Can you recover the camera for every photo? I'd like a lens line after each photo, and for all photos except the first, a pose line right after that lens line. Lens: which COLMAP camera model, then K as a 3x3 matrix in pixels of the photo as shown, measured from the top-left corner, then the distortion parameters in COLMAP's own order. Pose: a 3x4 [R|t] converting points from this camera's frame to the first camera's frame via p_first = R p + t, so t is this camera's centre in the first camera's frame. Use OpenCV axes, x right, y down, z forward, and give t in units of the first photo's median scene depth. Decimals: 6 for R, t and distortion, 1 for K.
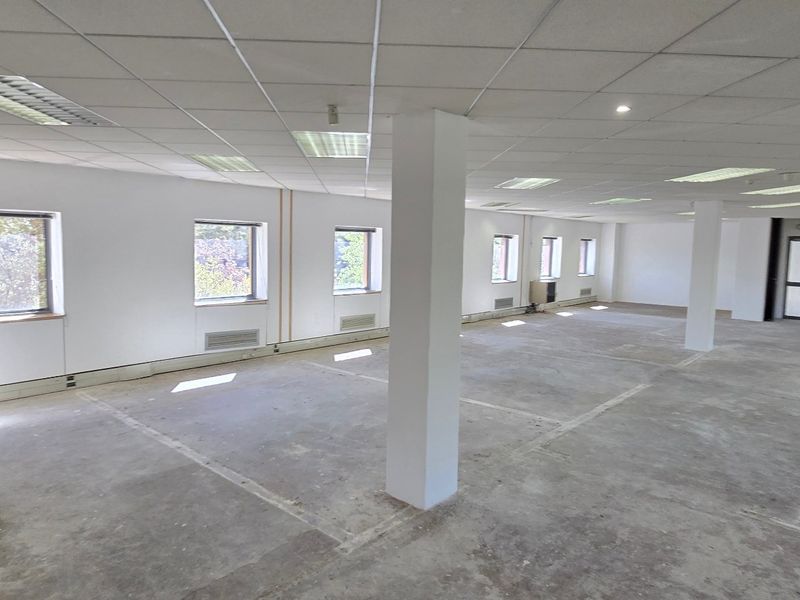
lens RADIAL K [[546.3, 0, 401.3], [0, 546.3, 294.6], [0, 0, 1]] dist [0.004478, -0.003683]
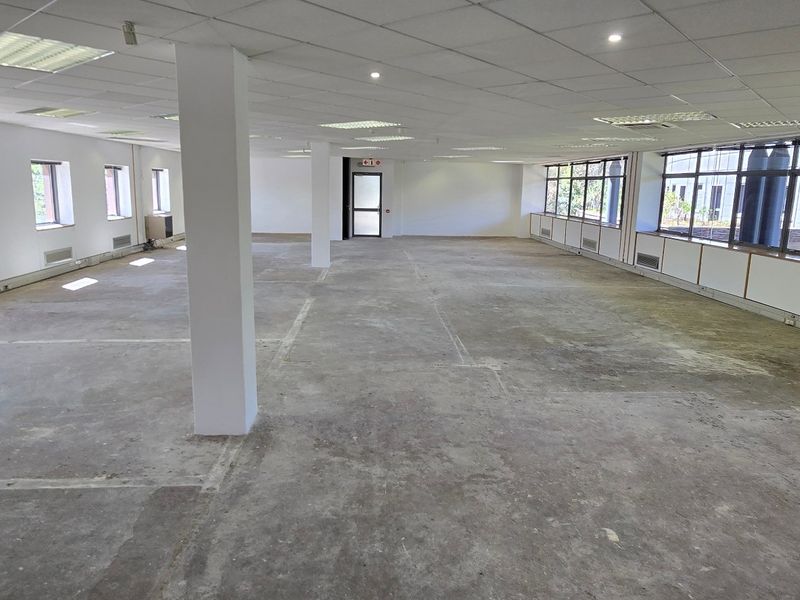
lens RADIAL K [[546.3, 0, 401.3], [0, 546.3, 294.6], [0, 0, 1]] dist [0.004478, -0.003683]
pose [[0.688040, -0.145911, 0.710853, -0.153531], [0.055566, 0.987294, 0.148871, -0.006983], [-0.723543, -0.062930, 0.687405, 0.017792]]
